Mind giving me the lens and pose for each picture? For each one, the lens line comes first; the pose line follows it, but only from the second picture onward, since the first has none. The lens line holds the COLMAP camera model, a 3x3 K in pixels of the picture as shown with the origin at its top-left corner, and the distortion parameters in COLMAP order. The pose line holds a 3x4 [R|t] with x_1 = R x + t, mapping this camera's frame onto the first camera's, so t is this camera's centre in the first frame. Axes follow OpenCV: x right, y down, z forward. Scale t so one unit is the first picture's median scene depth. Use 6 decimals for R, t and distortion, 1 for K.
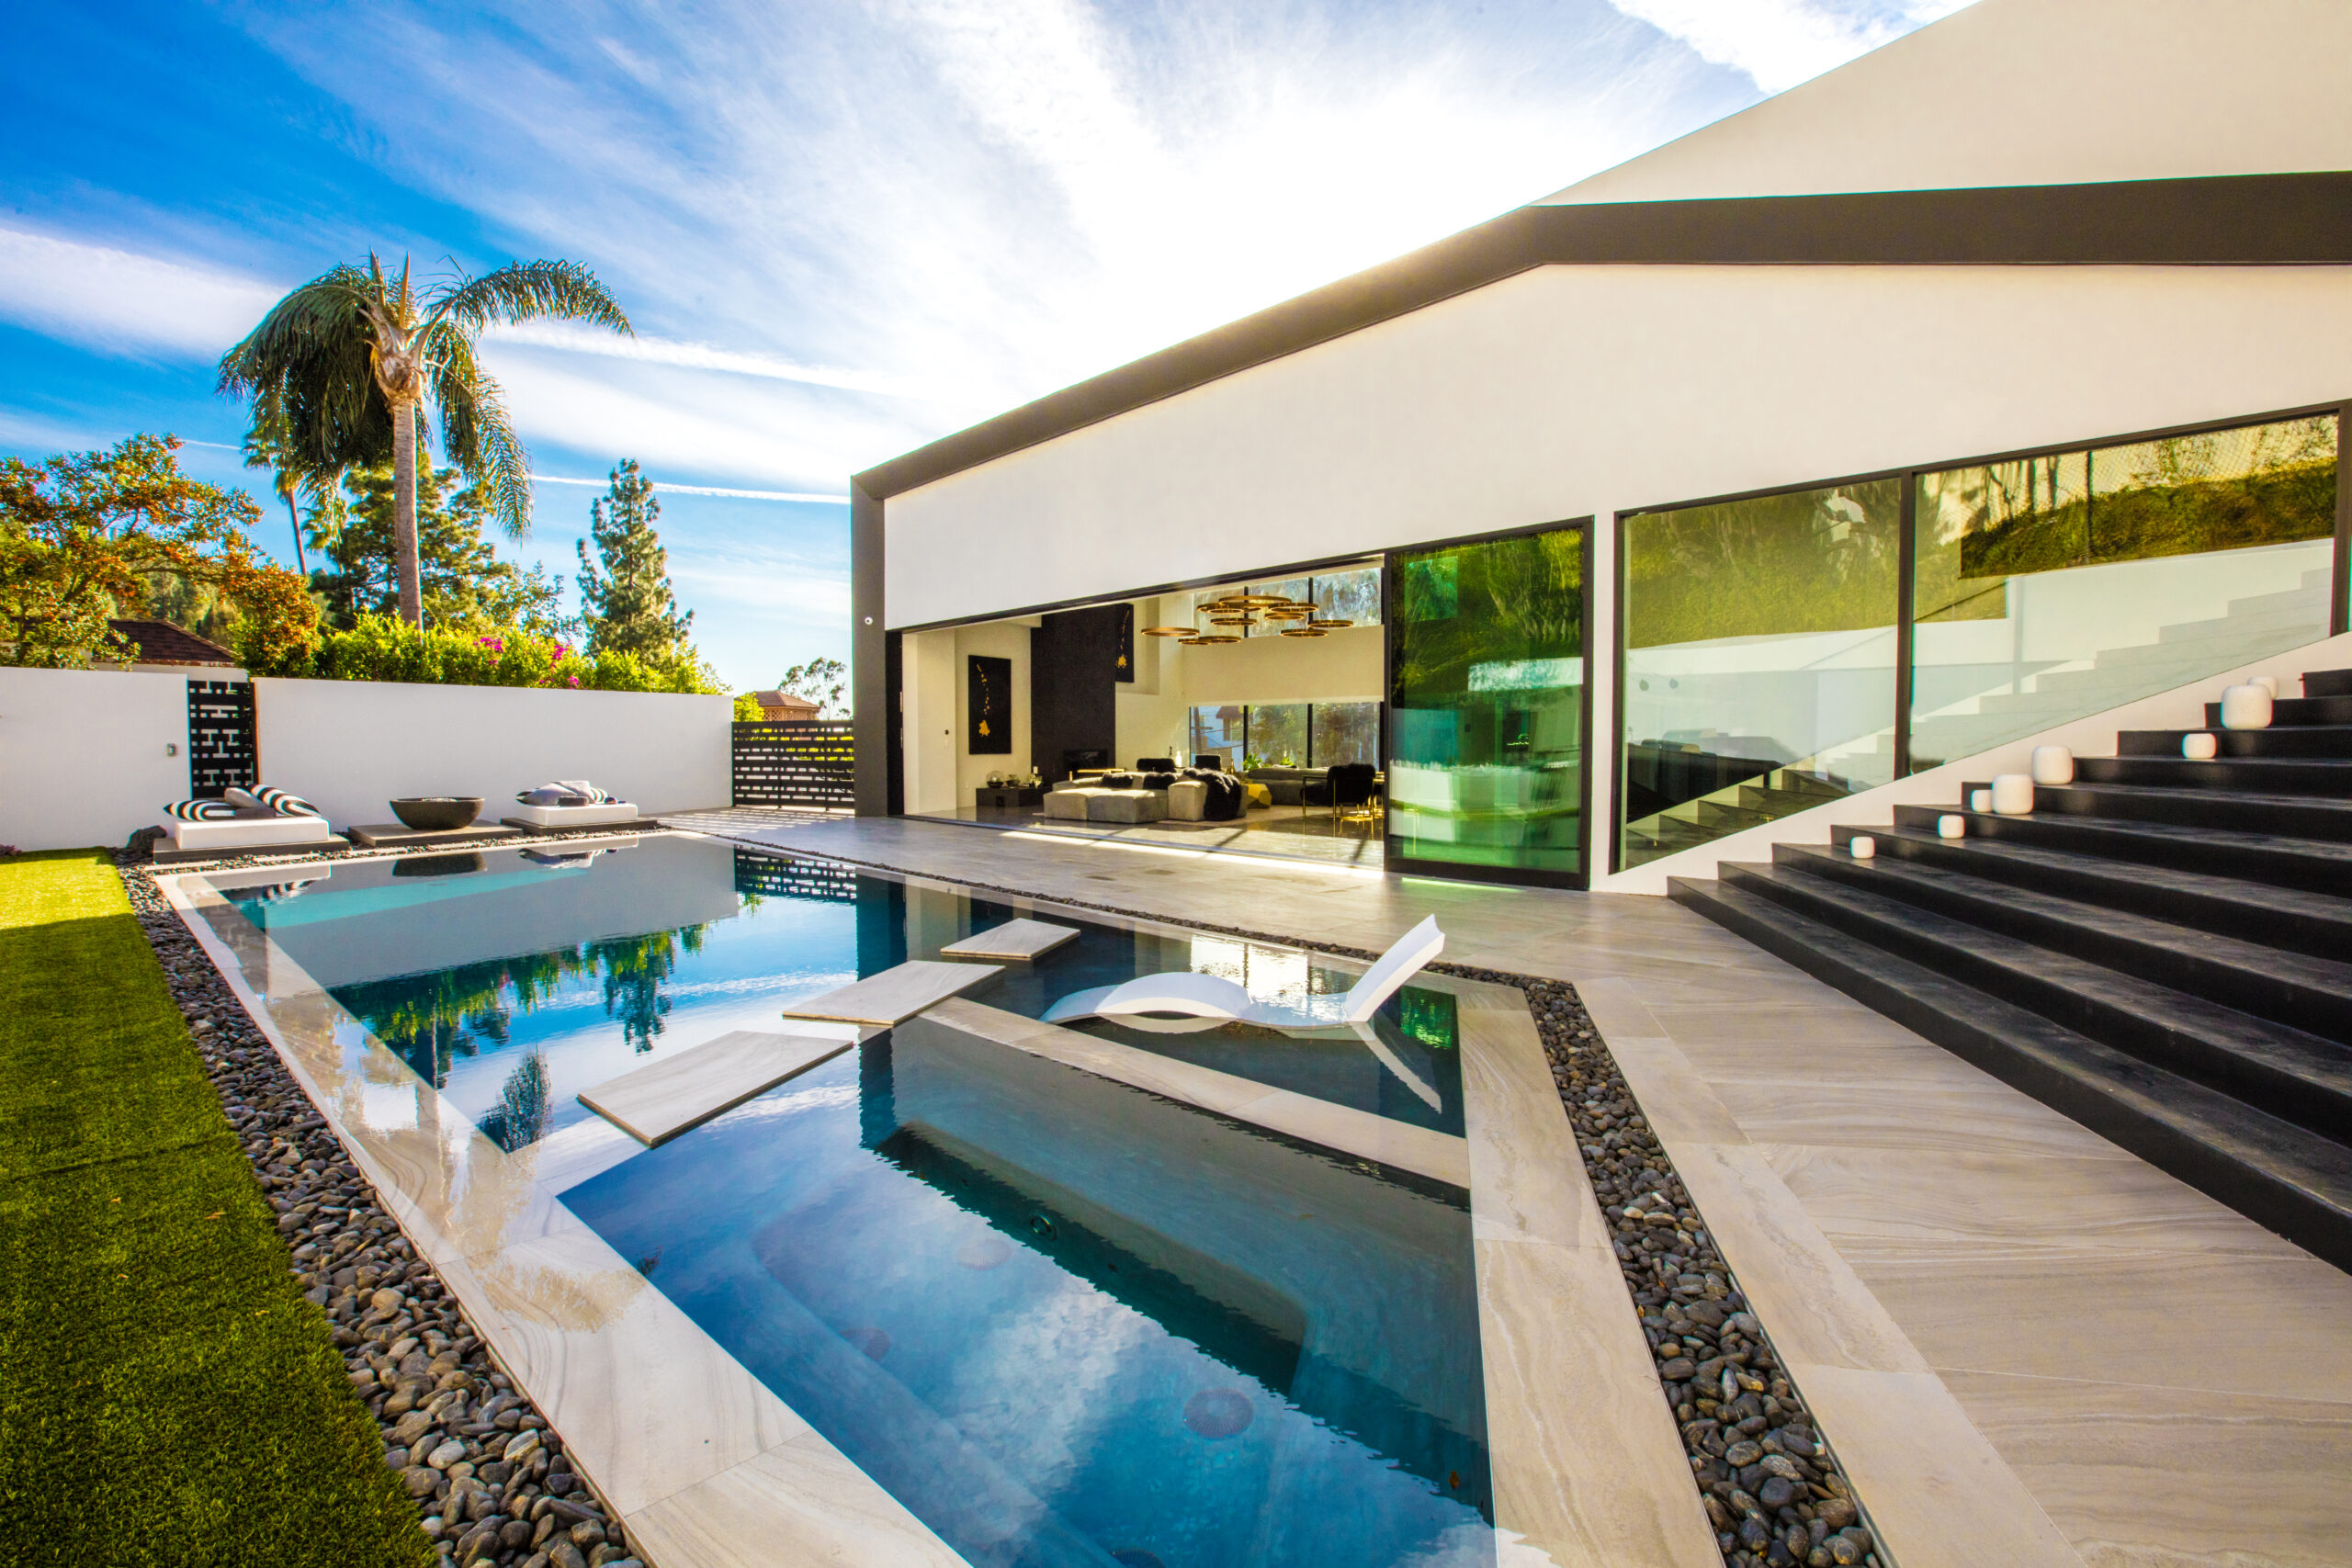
lens RADIAL K [[1080.6, 0, 1164.0], [0, 1080.6, 789.8], [0, 0, 1]] dist [-0.035537, 0.011133]
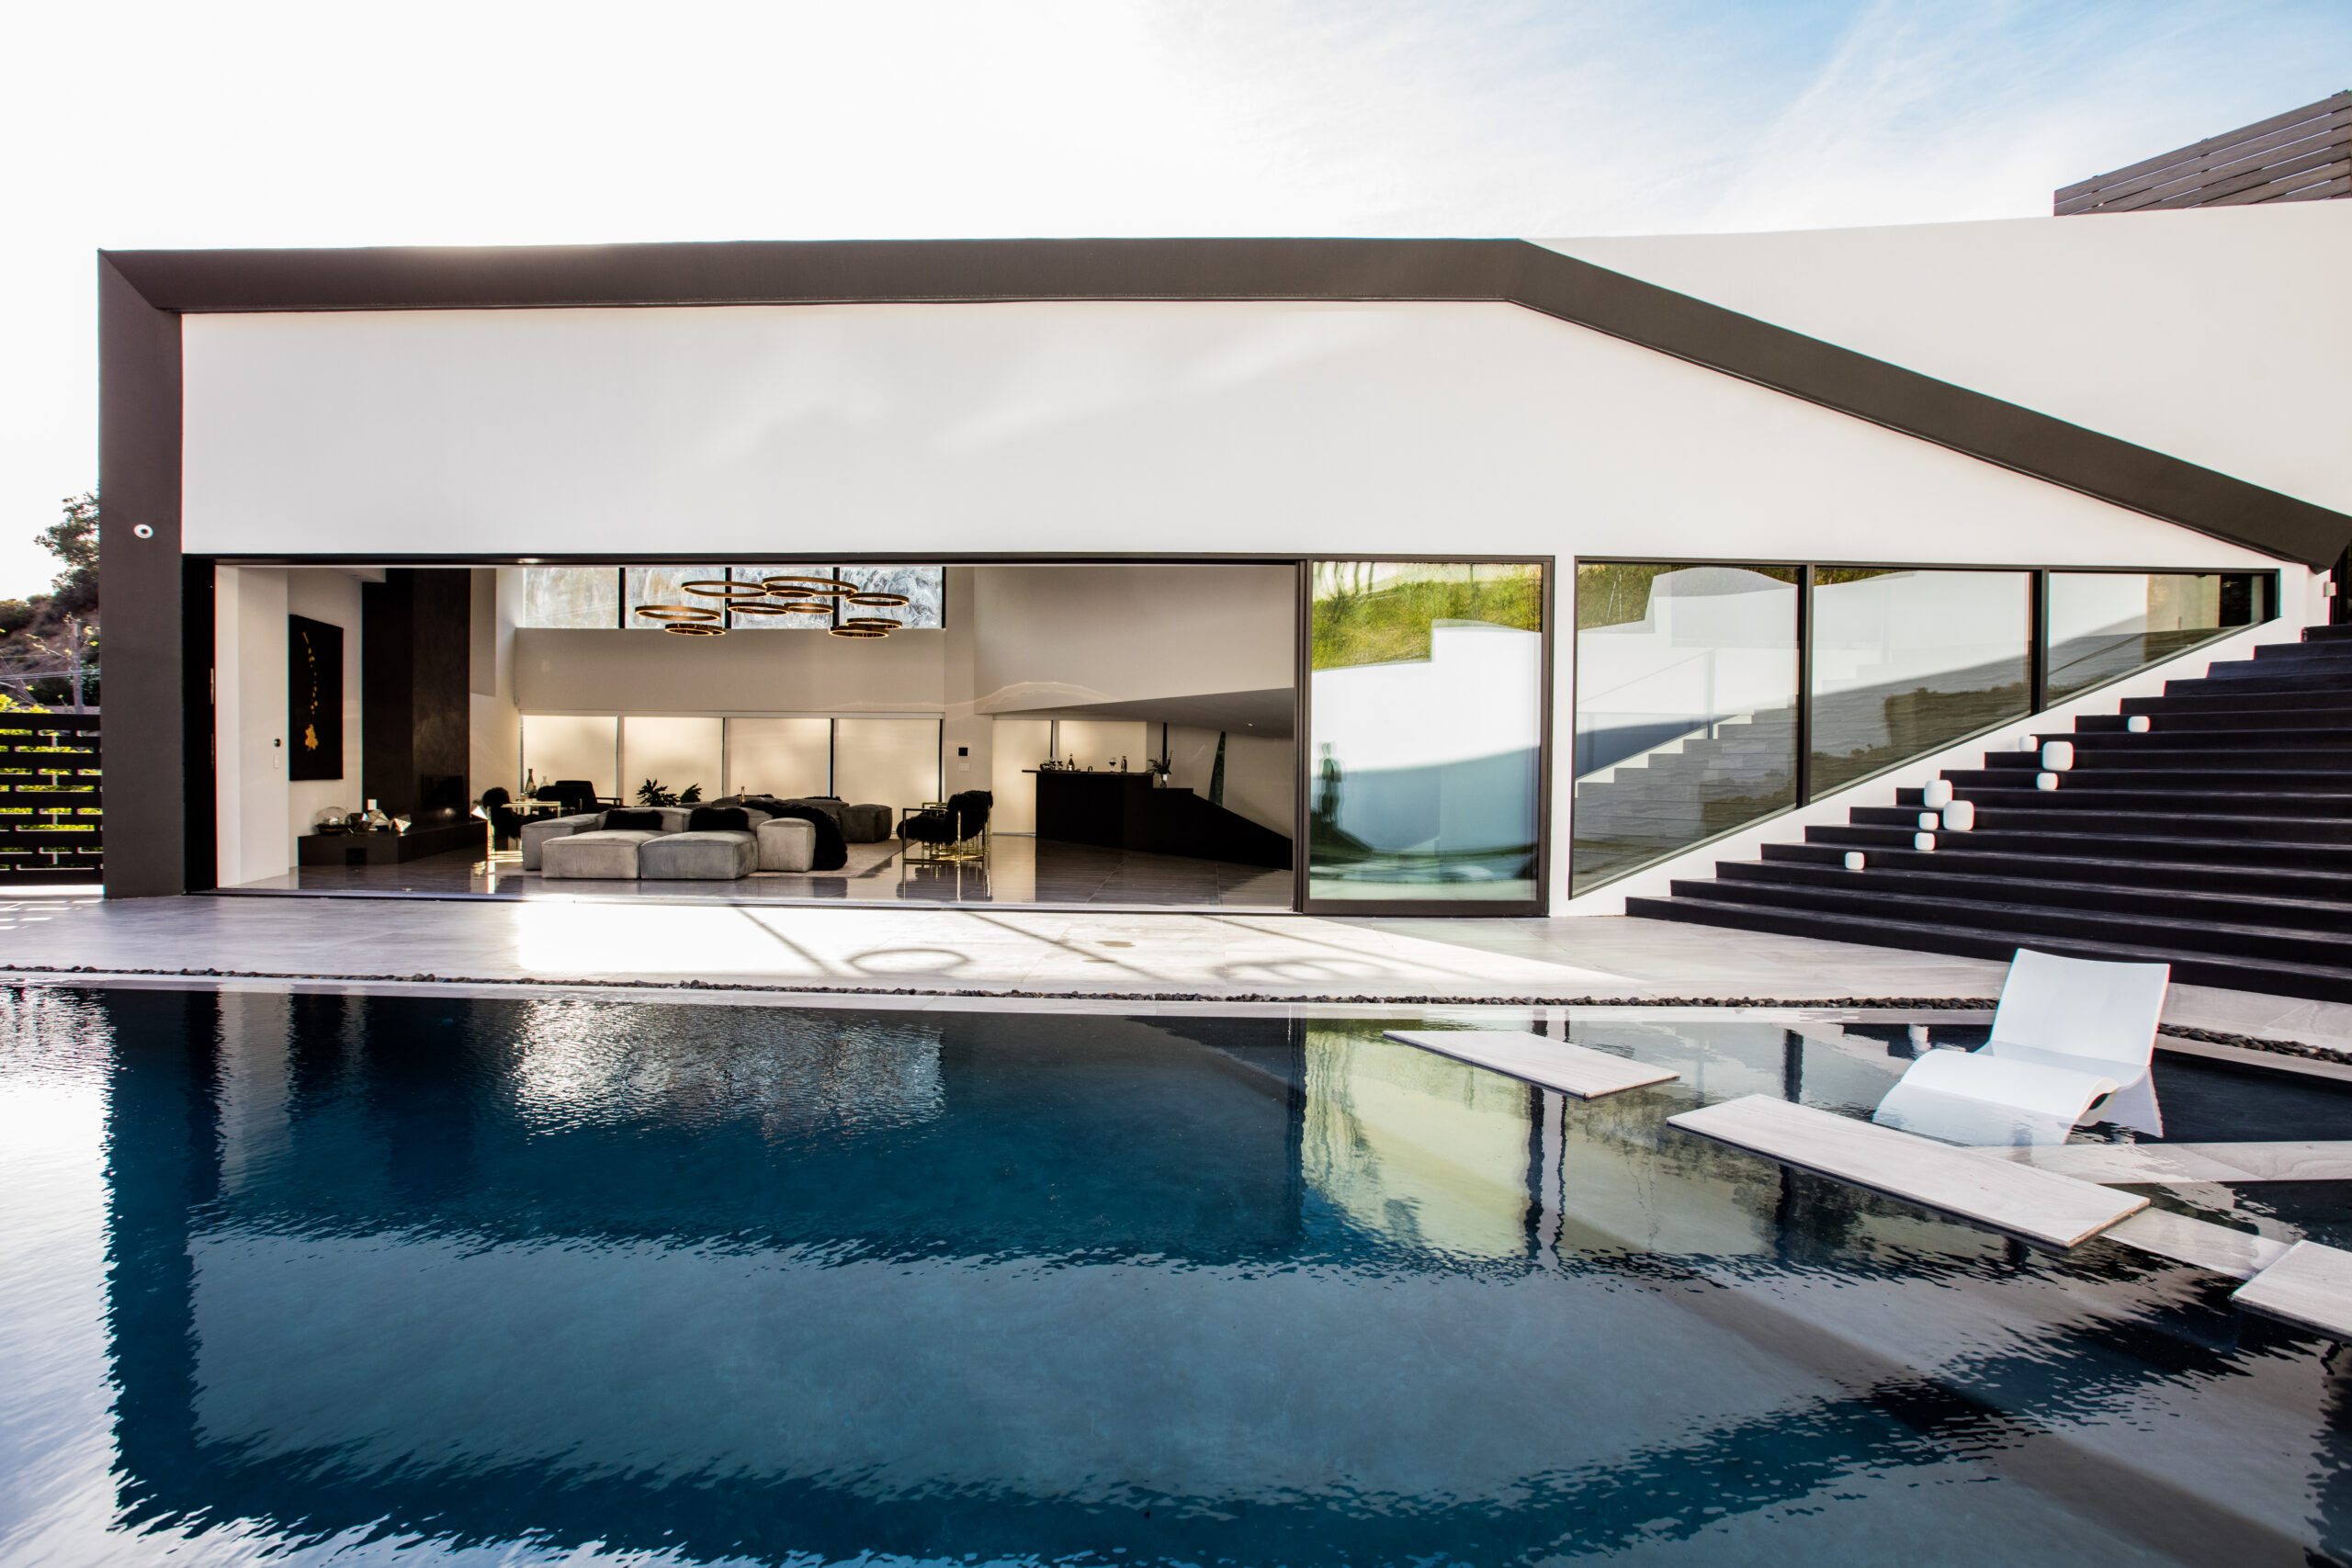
lens RADIAL K [[1080.6, 0, 1170.3], [0, 1080.6, 787.1], [0, 0, 1]] dist [-0.035537, 0.011133]
pose [[0.683929, -0.002751, 0.729543, -0.297959], [0.019743, 0.999696, -0.014739, -0.011304], [-0.729281, 0.024484, 0.683776, 0.262626]]
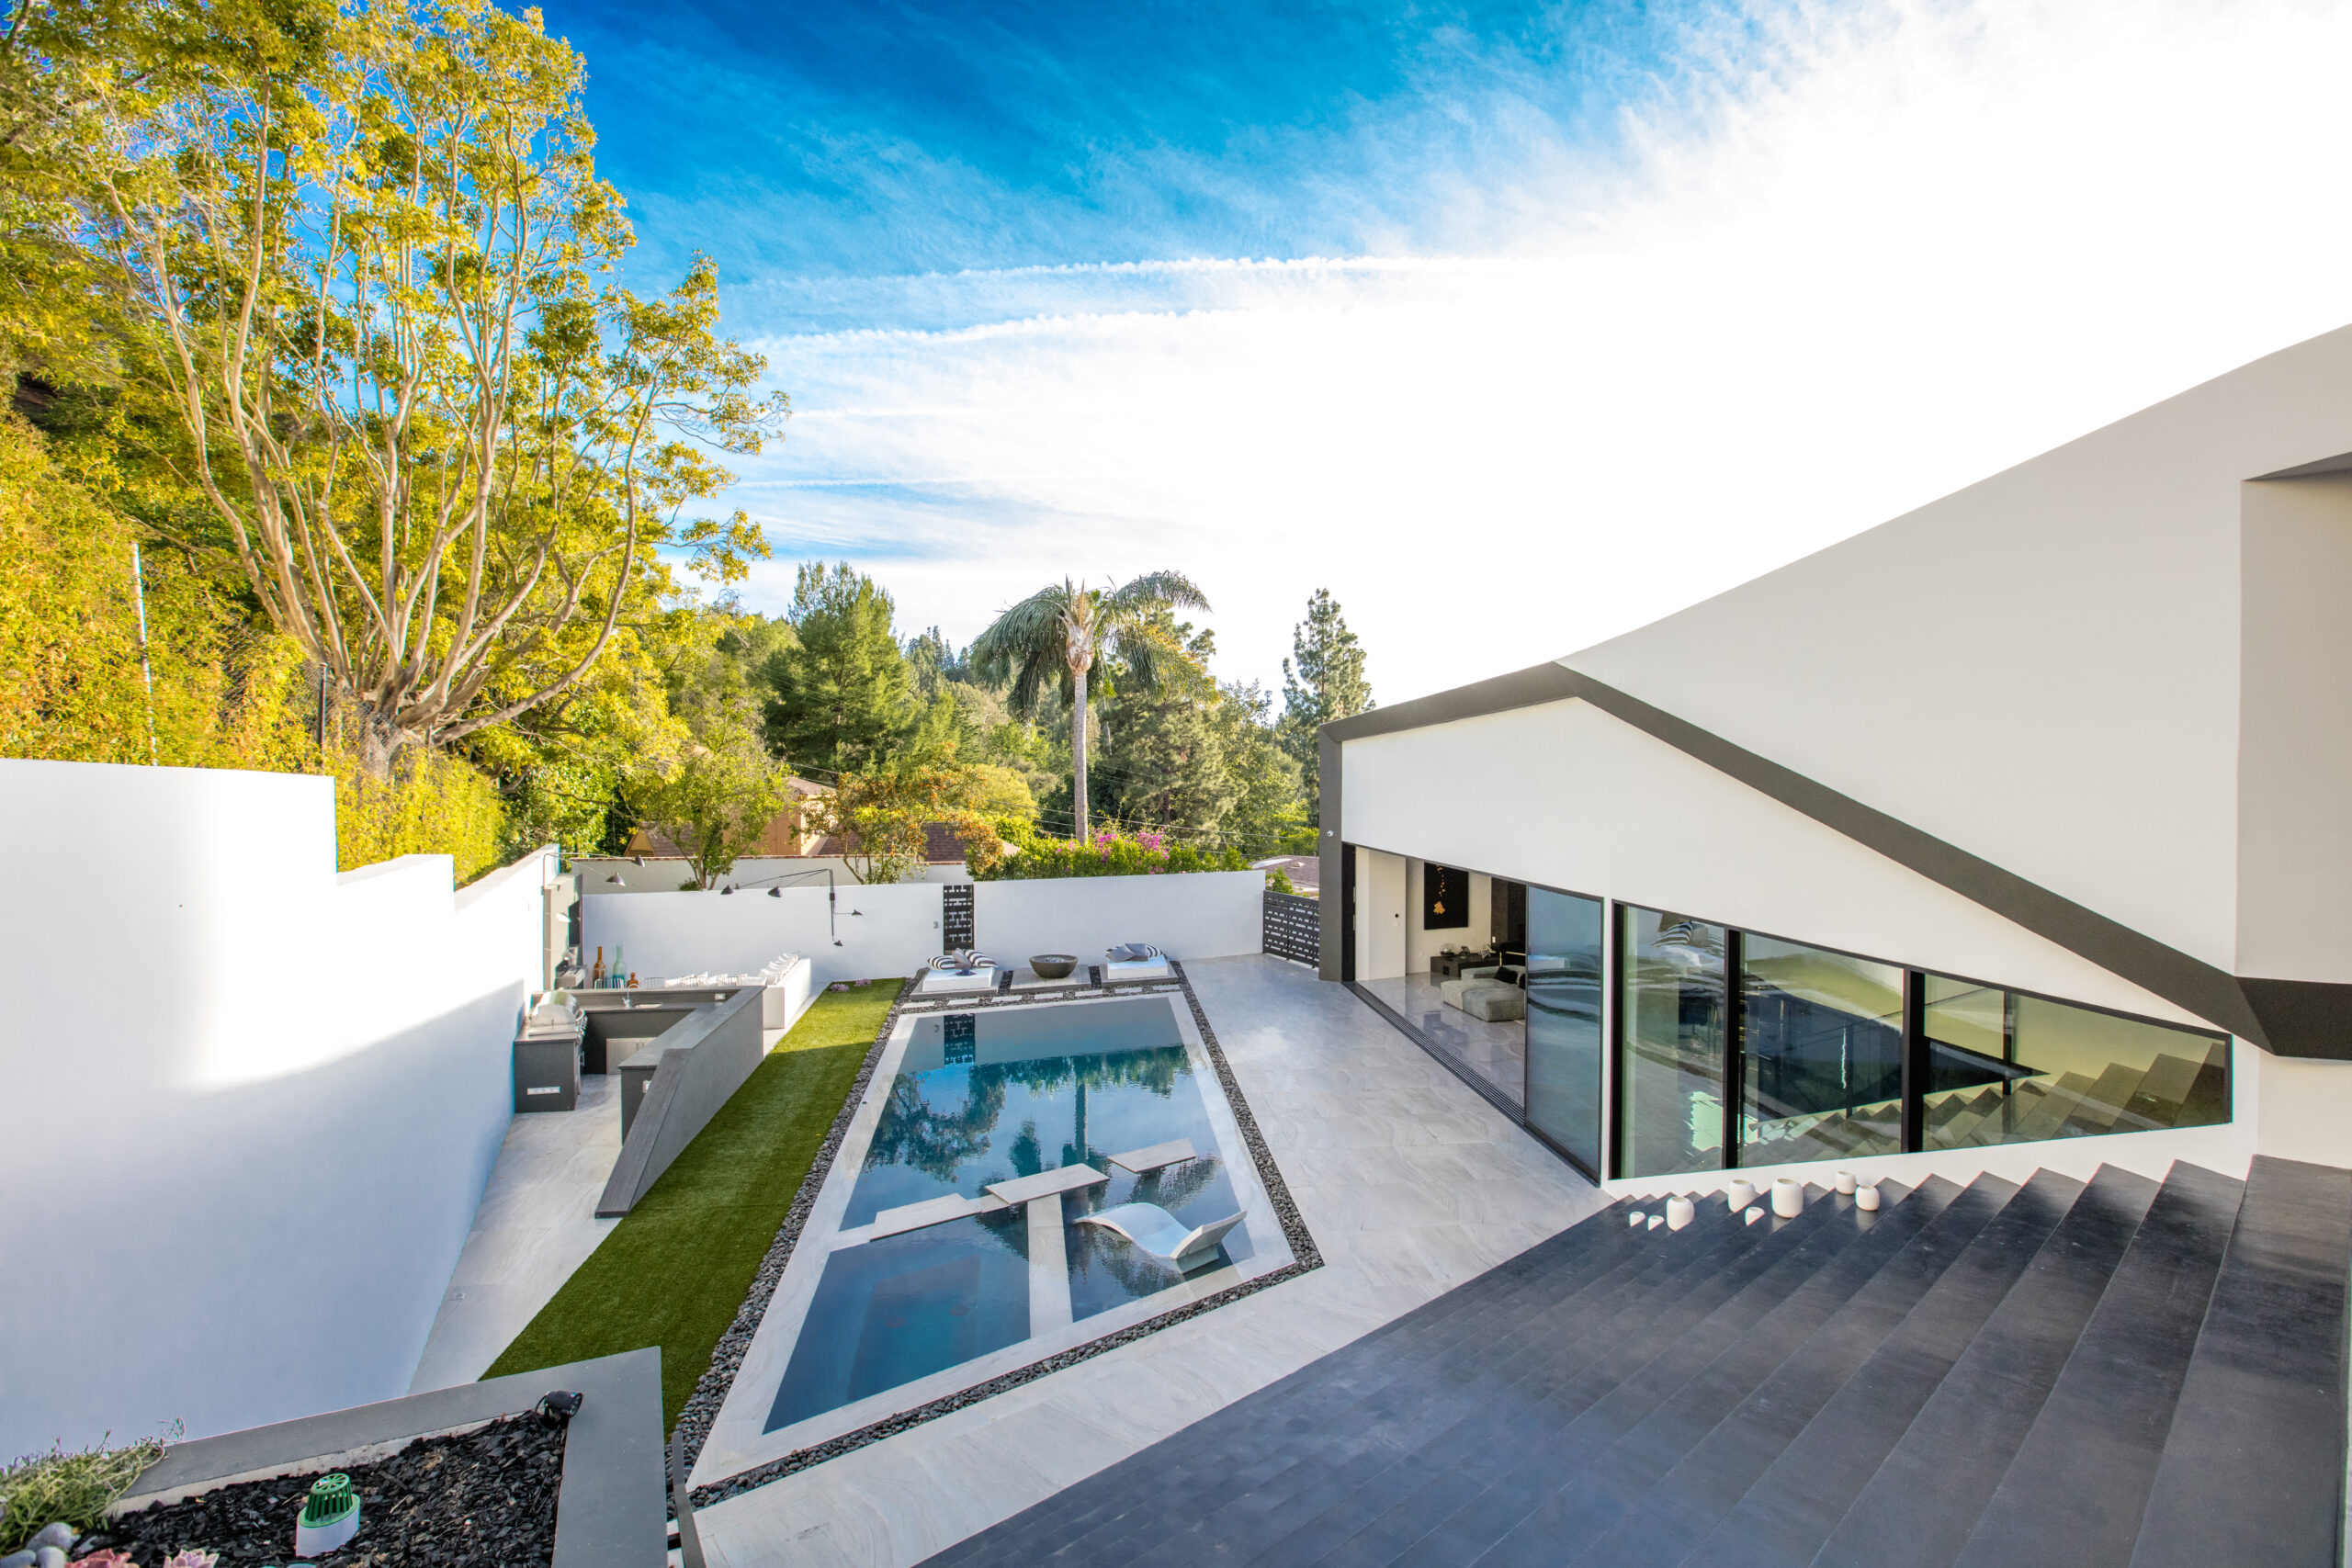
lens RADIAL K [[1080.6, 0, 1193.1], [0, 1080.6, 793.9], [0, 0, 1]] dist [-0.035537, 0.011133]
pose [[0.805711, 0.003734, -0.592297, 0.365526], [-0.026130, 0.999231, -0.029244, -0.156997], [0.591732, 0.039039, 0.805189, -0.169065]]
